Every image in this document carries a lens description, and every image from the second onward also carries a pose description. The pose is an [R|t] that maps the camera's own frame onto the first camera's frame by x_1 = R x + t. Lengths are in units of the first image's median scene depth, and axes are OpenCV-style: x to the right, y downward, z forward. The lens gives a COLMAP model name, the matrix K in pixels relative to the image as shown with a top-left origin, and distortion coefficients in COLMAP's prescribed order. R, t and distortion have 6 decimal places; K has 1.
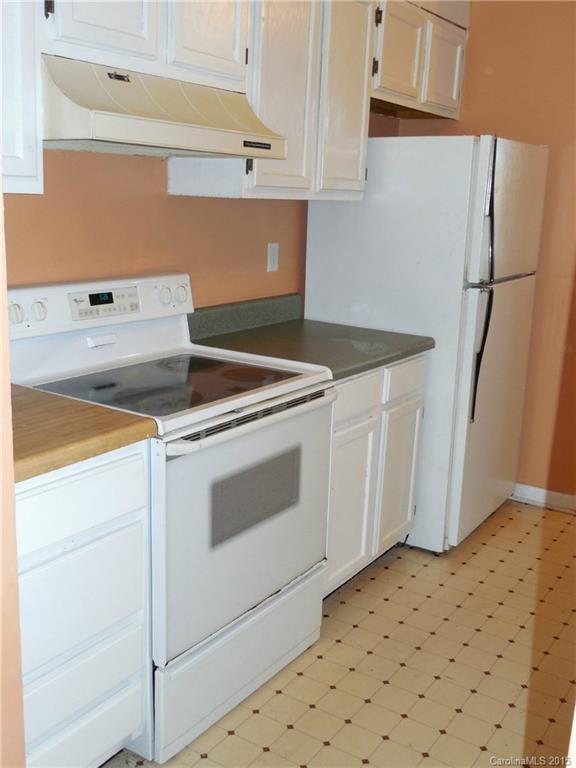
lens RADIAL K [[789.9, 0, 288.0], [0, 789.9, 384.0], [0, 0, 1]] dist [0.001752, 0.003855]
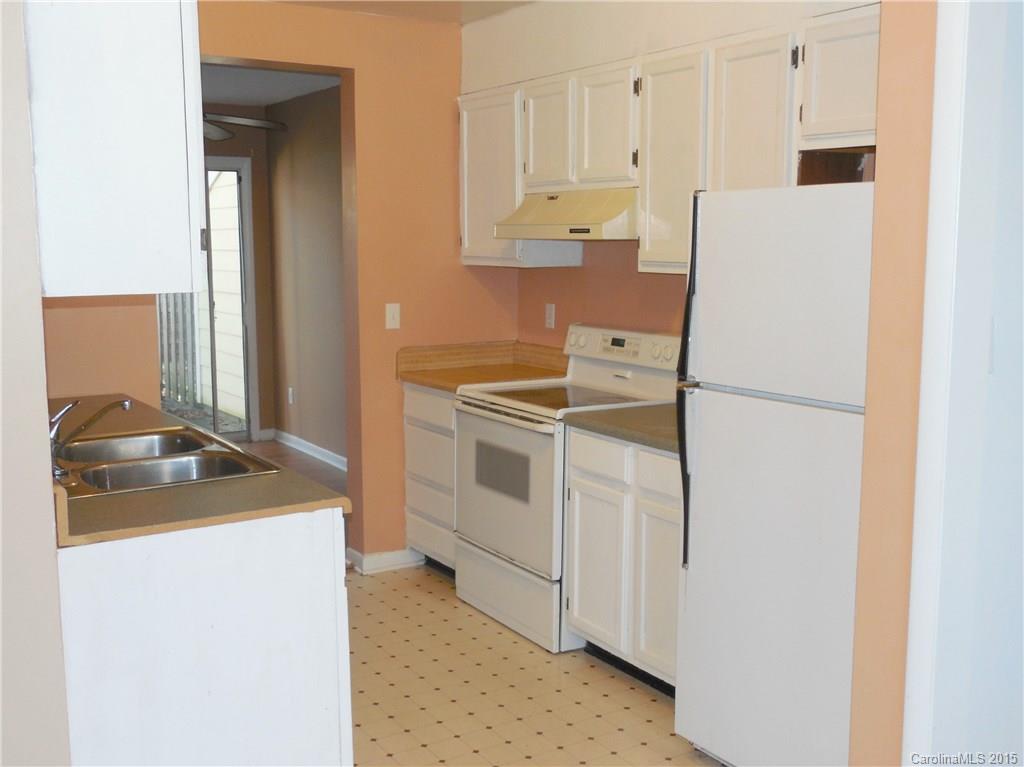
lens RADIAL K [[1053.2, 0, 512.0], [0, 1053.2, 383.5], [0, 0, 1]] dist [0.001752, 0.003855]
pose [[-0.399869, 0.086780, -0.912455, 1.565751], [-0.232111, 0.953471, 0.192399, -0.358351], [0.886696, 0.288725, -0.361121, 1.549593]]
